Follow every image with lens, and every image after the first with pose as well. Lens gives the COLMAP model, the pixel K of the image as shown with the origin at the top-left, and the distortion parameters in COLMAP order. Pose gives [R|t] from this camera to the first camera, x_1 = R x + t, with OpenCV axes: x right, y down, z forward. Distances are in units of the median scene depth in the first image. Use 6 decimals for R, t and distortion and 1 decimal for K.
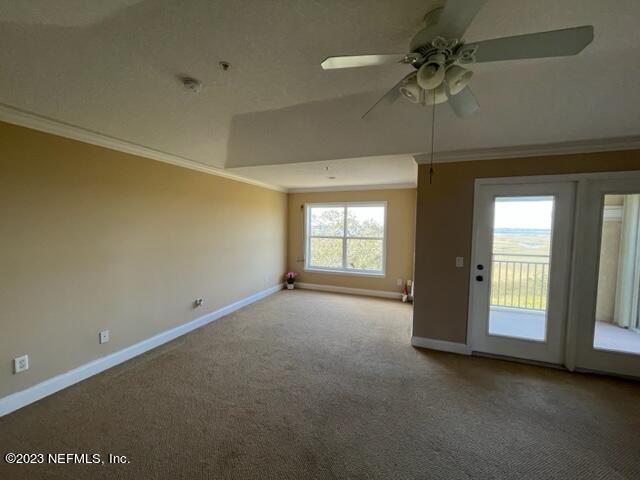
lens RADIAL K [[256.6, 0, 321.2], [0, 256.6, 240.5], [0, 0, 1]] dist [-0.003012, -0.000229]
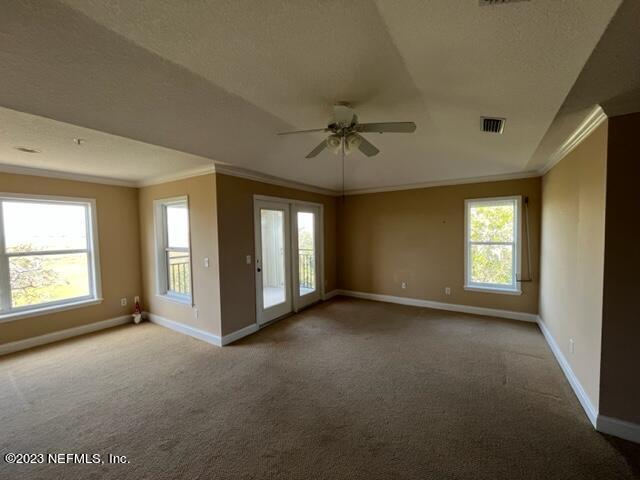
lens RADIAL K [[256.6, 0, 322.3], [0, 256.6, 240.8], [0, 0, 1]] dist [-0.003012, -0.000229]
pose [[0.209846, -0.056234, 0.976116, -0.596661], [0.068523, 0.996736, 0.042691, -0.035519], [-0.975330, 0.057928, 0.213014, 0.389117]]
